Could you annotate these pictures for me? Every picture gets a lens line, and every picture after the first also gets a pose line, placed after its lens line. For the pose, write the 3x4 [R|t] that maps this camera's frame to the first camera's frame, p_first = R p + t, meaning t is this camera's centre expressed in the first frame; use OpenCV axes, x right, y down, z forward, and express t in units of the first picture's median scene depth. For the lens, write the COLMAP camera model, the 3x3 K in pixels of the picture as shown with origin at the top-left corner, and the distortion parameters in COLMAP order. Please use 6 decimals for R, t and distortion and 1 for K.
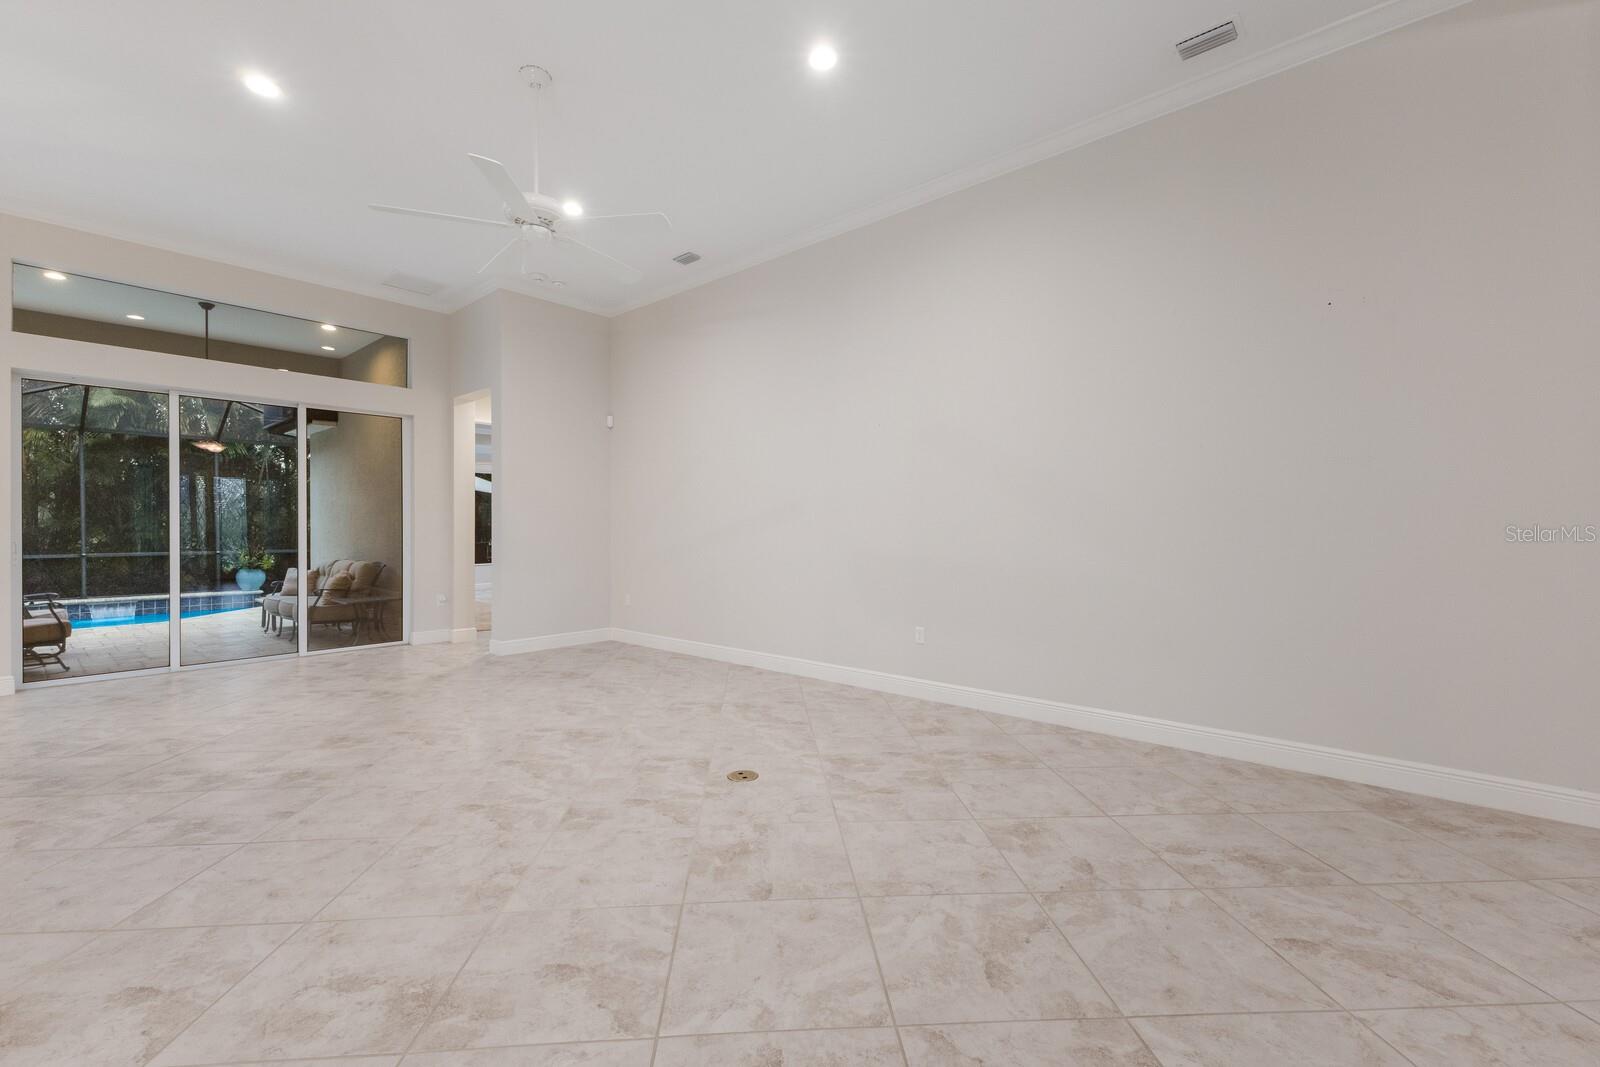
lens RADIAL K [[685.2, 0, 798.8], [0, 685.2, 528.0], [0, 0, 1]] dist [0.017515, -0.000261]
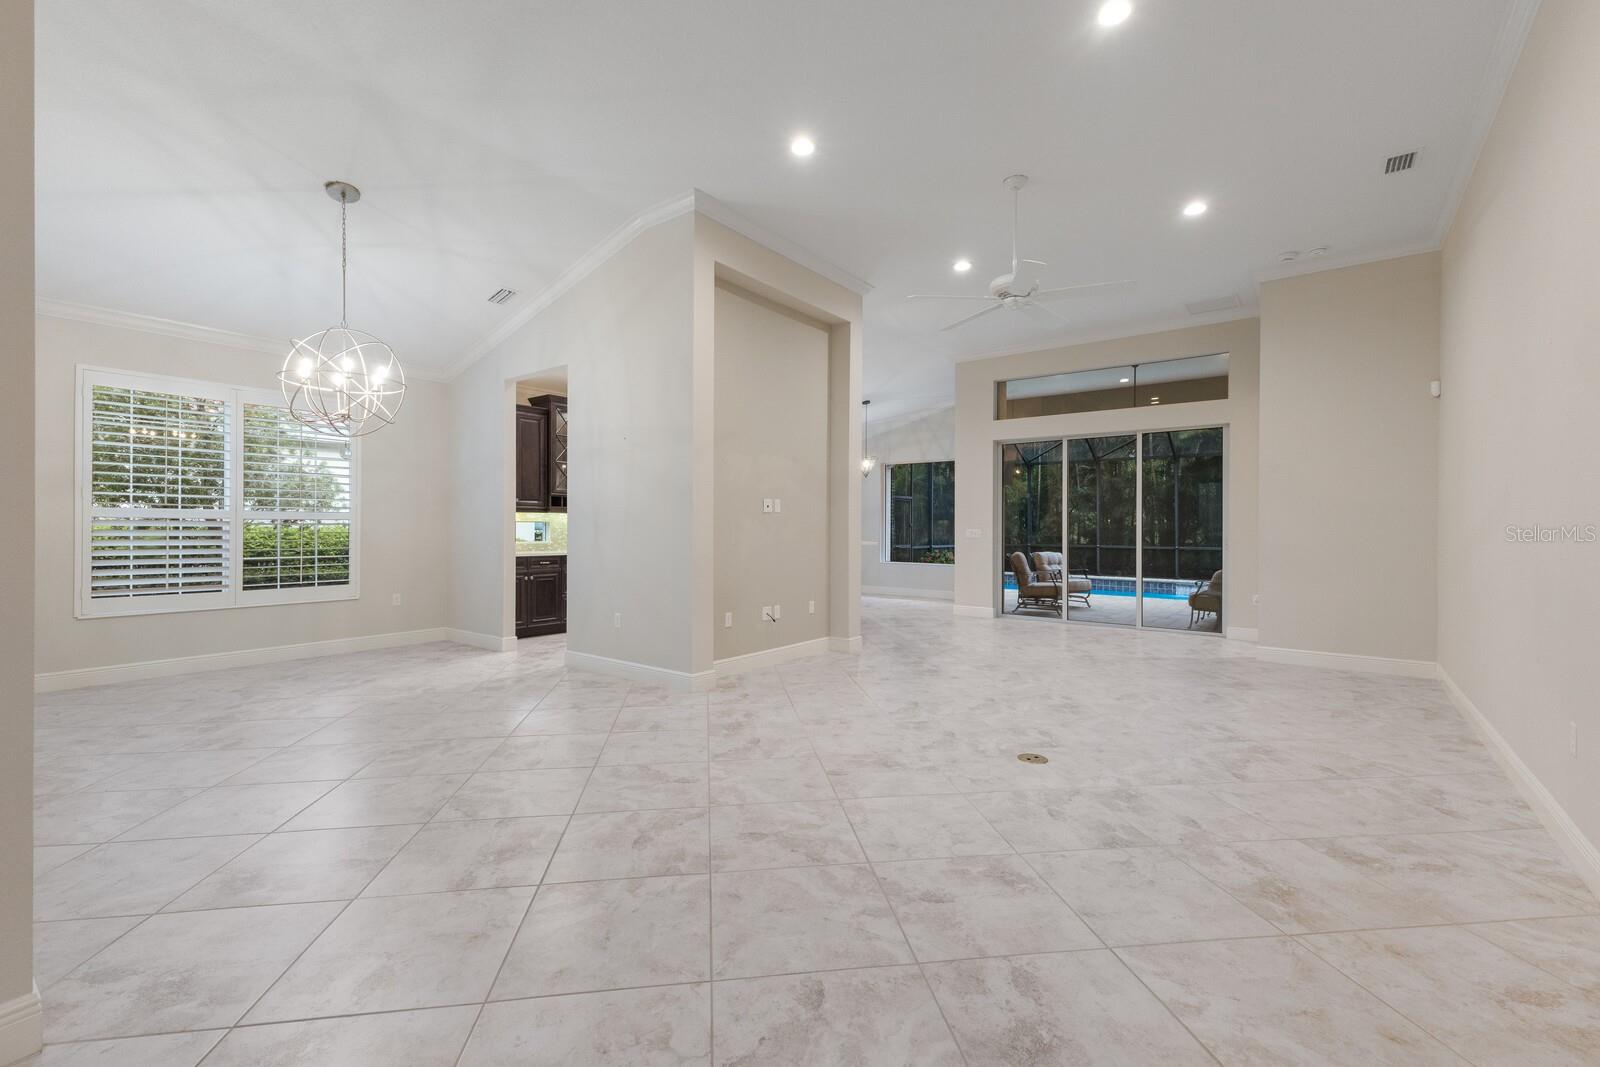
lens RADIAL K [[685.2, 0, 798.8], [0, 685.2, 528.0], [0, 0, 1]] dist [0.017515, -0.000261]
pose [[0.070494, 0.003045, -0.997508, 0.878981], [-0.003336, 0.999990, 0.002817, -0.003635], [0.997507, 0.003129, 0.070504, 0.502037]]
